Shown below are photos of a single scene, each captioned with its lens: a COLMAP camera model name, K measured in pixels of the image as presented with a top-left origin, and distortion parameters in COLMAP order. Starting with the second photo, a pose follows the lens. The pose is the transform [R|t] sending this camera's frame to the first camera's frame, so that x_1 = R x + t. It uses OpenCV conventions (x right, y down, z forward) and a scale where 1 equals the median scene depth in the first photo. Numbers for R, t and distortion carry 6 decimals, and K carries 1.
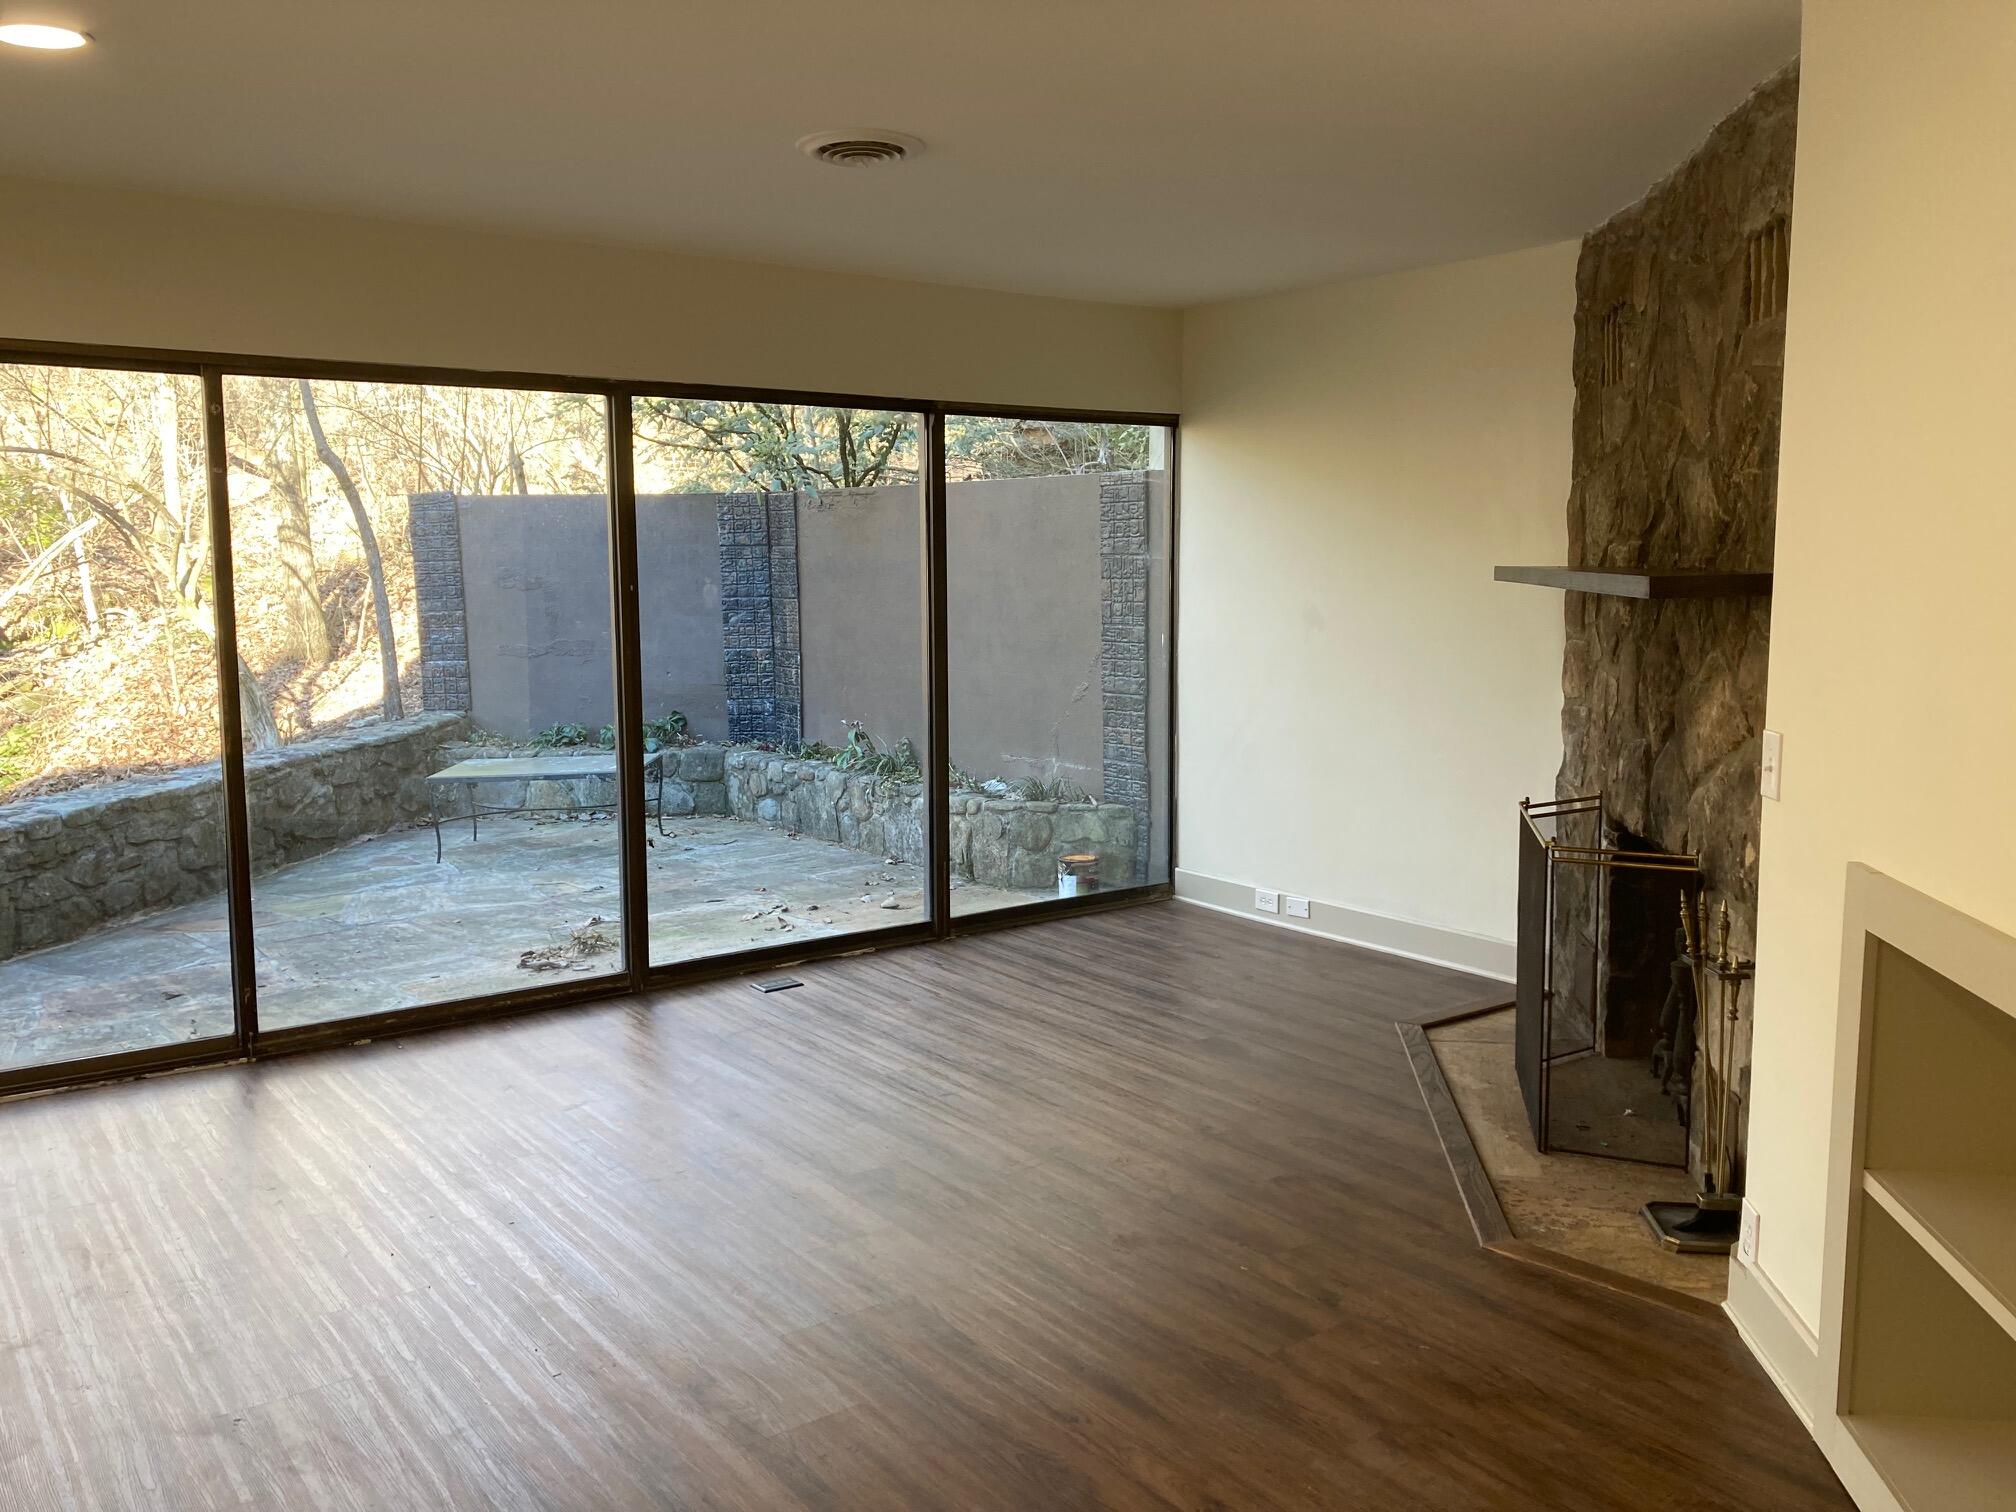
lens RADIAL K [[1626.8, 0, 1006.5], [0, 1626.8, 759.0], [0, 0, 1]] dist [0.007374, 0.003132]
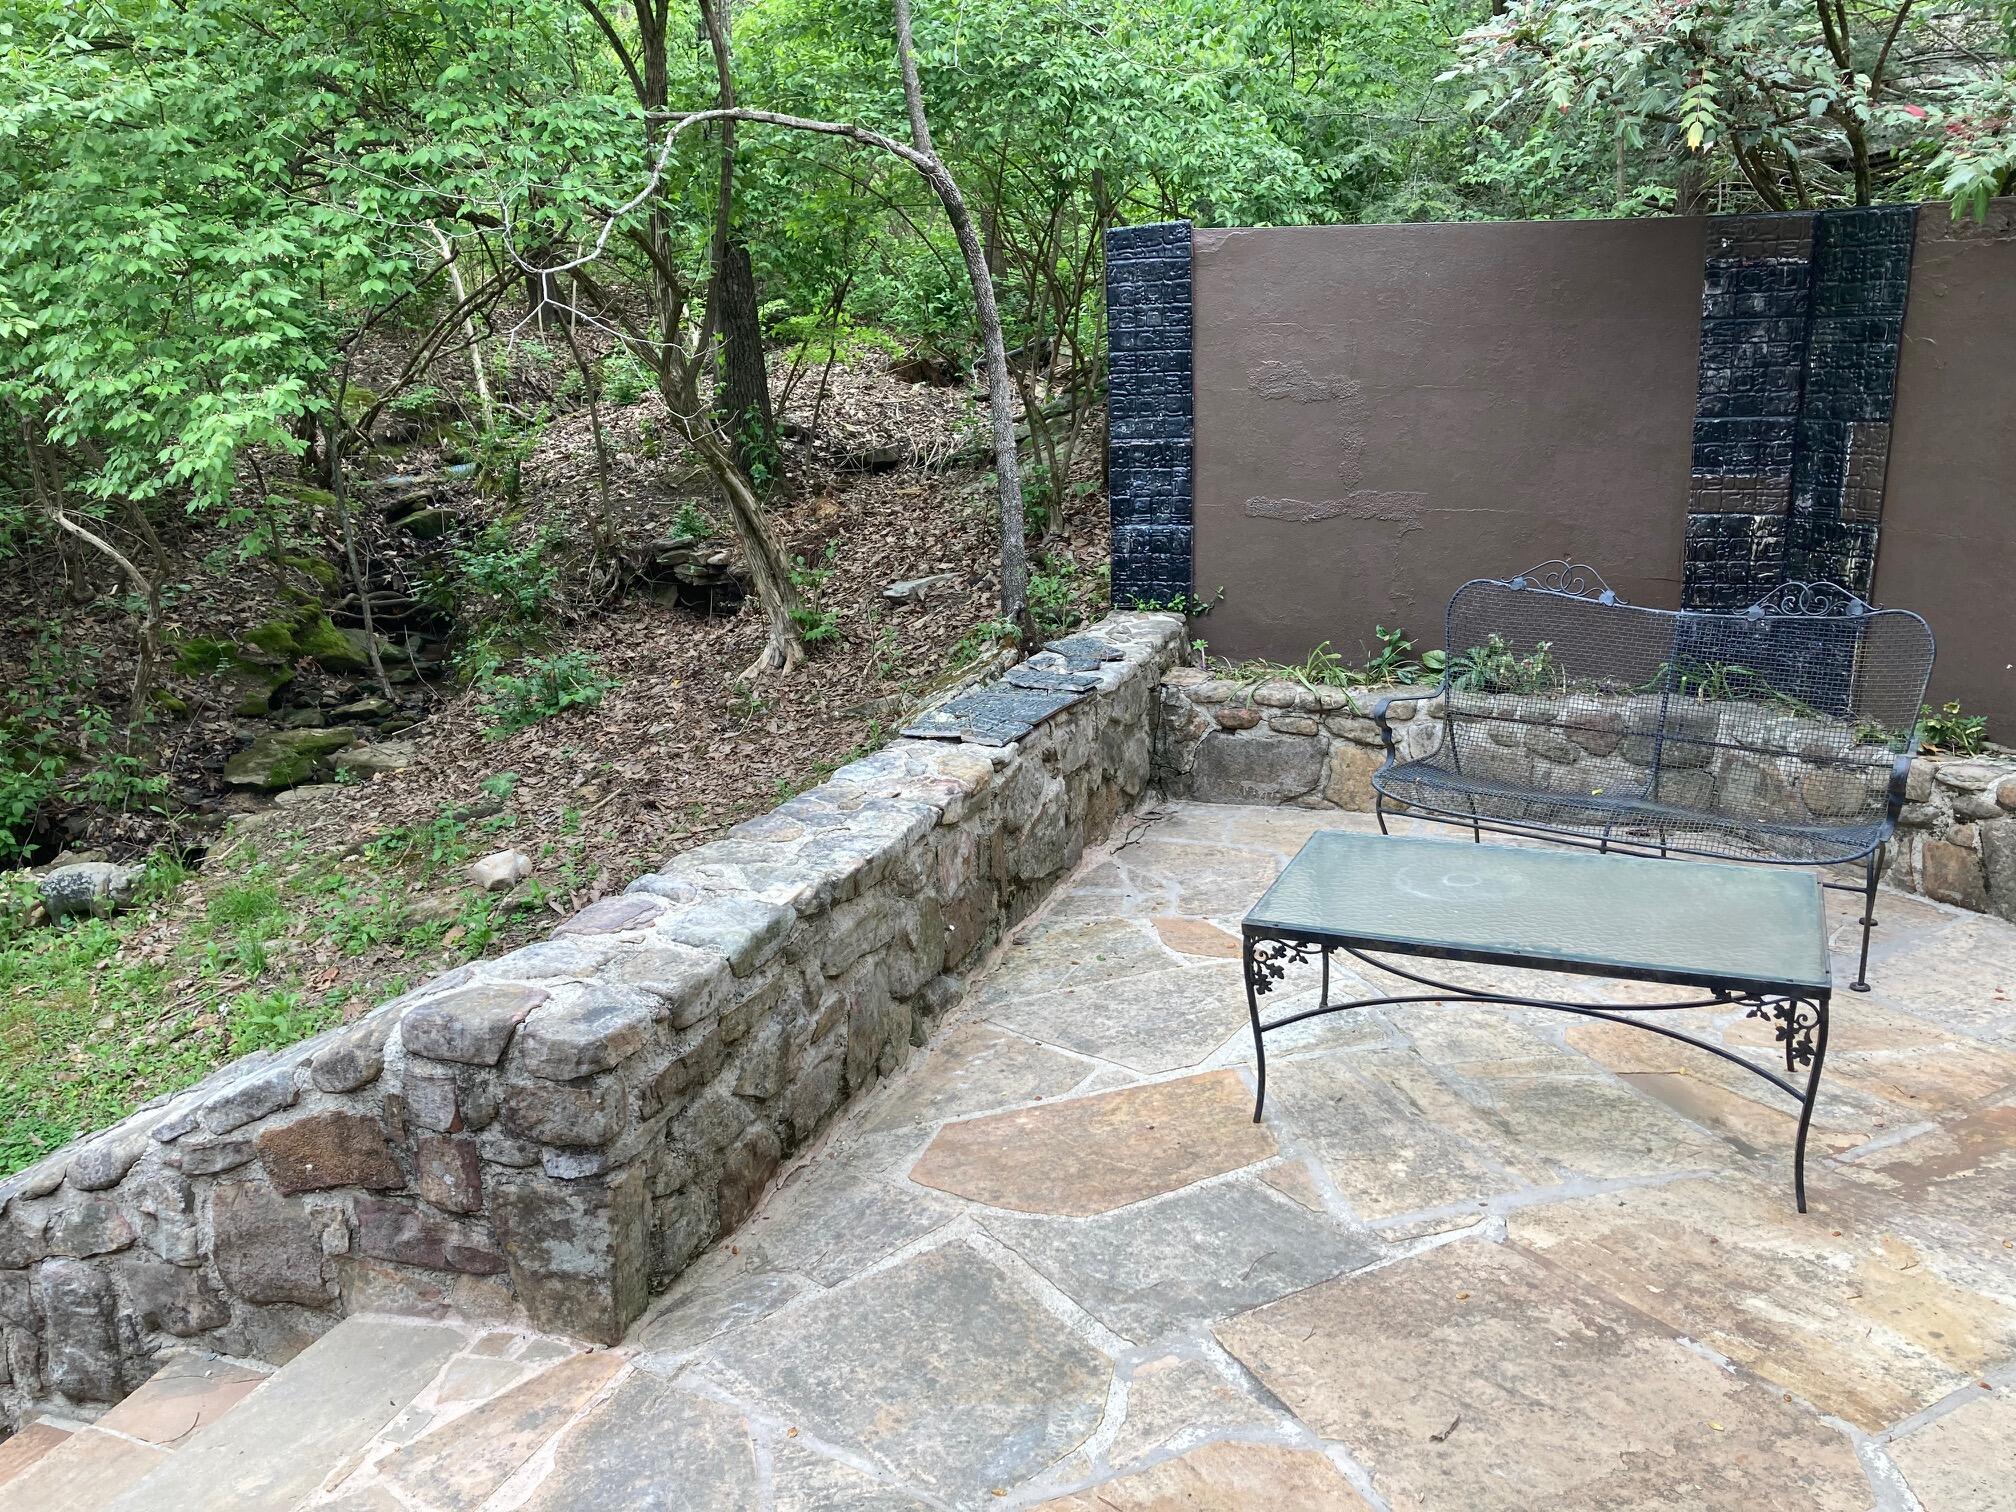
lens RADIAL K [[1626.8, 0, 1006.3], [0, 1626.8, 749.9], [0, 0, 1]] dist [0.007374, 0.003132]
pose [[0.987735, 0.038517, -0.151316, -0.399337], [-0.020209, 0.992481, 0.120717, -0.064274], [0.154828, -0.116179, 0.981087, 0.537160]]
